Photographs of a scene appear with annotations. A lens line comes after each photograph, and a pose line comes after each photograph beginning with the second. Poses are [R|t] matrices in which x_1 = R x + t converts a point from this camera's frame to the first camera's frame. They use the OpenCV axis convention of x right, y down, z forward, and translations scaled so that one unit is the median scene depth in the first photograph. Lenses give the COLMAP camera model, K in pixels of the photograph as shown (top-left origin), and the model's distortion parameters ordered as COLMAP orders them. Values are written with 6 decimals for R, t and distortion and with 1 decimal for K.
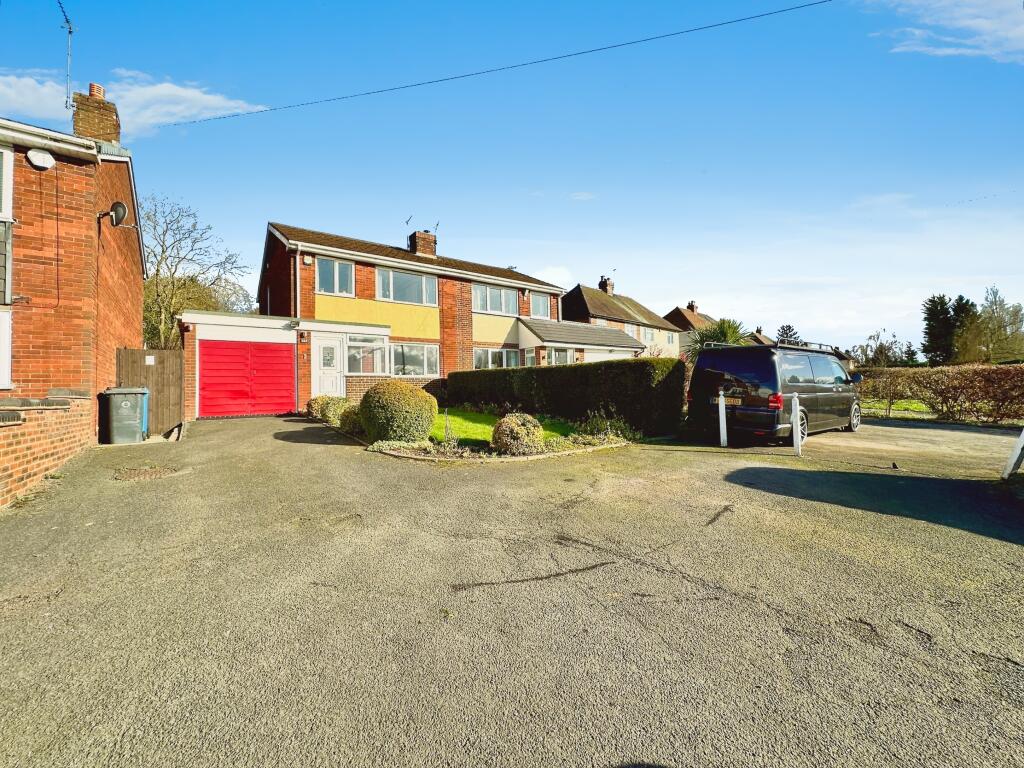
lens RADIAL K [[417.4, 0, 504.0], [0, 417.4, 379.1], [0, 0, 1]] dist [0.001337, -0.000876]
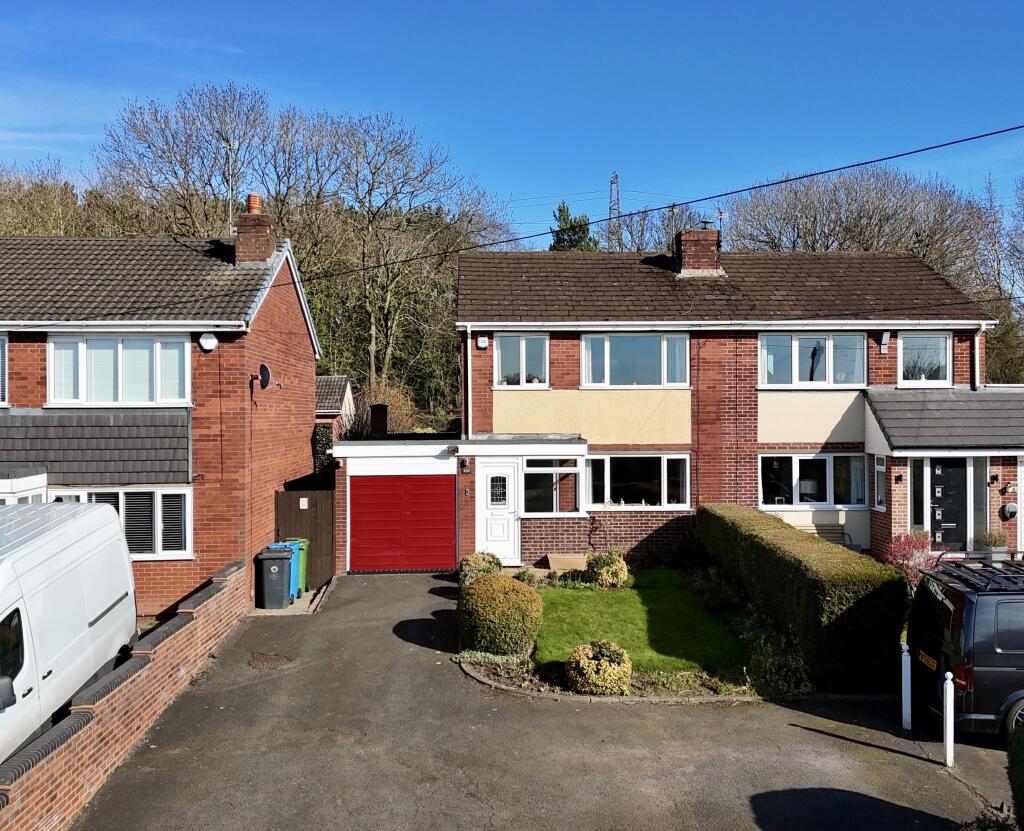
lens RADIAL K [[1095.9, 0, 512.8], [0, 1095.9, 410.3], [0, 0, 1]] dist [0.068335, 0.000000]
pose [[0.822050, 0.022245, -0.568981, 0.671697], [0.007412, 0.998734, 0.049755, -0.290380], [0.569368, -0.045118, 0.820844, -0.517546]]
